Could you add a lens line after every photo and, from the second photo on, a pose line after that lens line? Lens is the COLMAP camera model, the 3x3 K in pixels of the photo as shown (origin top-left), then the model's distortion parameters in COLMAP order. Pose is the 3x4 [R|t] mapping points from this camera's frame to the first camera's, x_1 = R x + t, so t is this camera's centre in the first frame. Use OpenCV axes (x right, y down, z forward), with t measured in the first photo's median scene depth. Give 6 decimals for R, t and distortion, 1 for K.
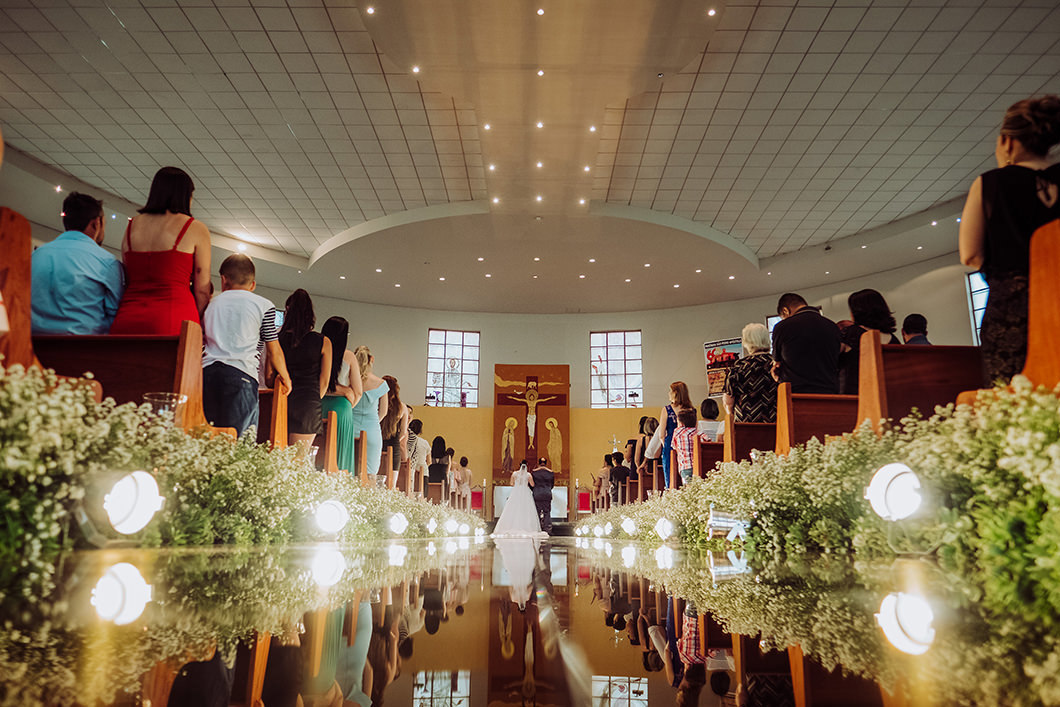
lens RADIAL K [[770.6, 0, 530.5], [0, 770.6, 354.3], [0, 0, 1]] dist [0.002394, -0.008453]
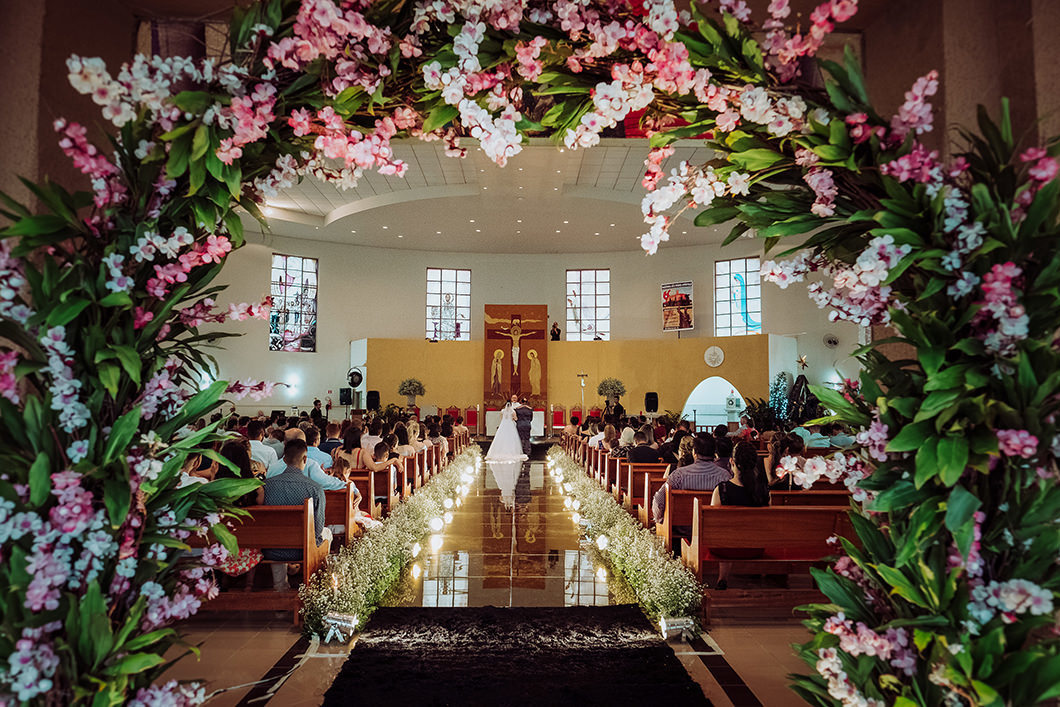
lens RADIAL K [[770.6, 0, 534.7], [0, 770.6, 351.7], [0, 0, 1]] dist [0.002394, -0.008453]
pose [[0.999687, -0.002046, 0.024954, 0.000902], [-0.001621, 0.989275, 0.146053, -0.088736], [-0.024985, -0.146048, 0.988962, -0.189712]]
